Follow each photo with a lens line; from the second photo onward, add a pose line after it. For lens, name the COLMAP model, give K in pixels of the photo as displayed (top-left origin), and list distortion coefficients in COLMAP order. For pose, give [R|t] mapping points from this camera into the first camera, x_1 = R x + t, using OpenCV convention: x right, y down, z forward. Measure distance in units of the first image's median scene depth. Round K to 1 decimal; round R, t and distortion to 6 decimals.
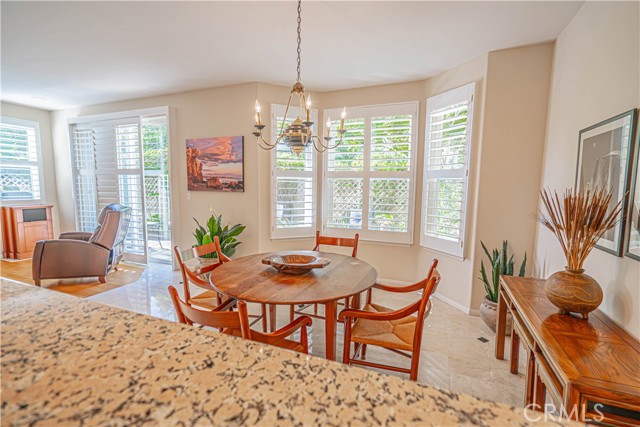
lens RADIAL K [[288.2, 0, 321.8], [0, 288.2, 212.1], [0, 0, 1]] dist [-0.002309, 0.000798]
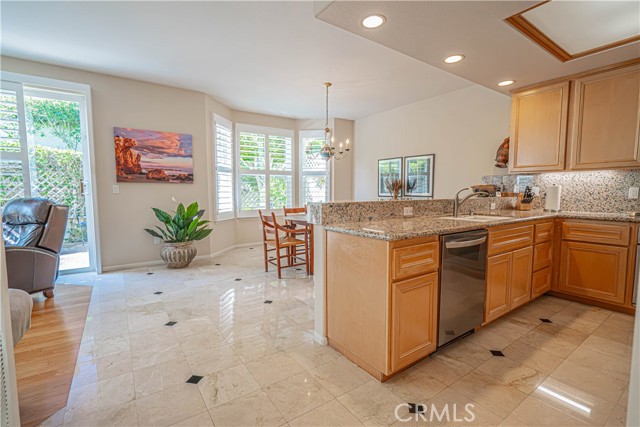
lens RADIAL K [[288.2, 0, 318.0], [0, 288.2, 212.6], [0, 0, 1]] dist [-0.002309, 0.000798]
pose [[0.548790, -0.077730, 0.832338, -0.935841], [0.084510, 0.995725, 0.037268, 0.044714], [-0.831677, 0.049888, 0.553013, -0.045873]]
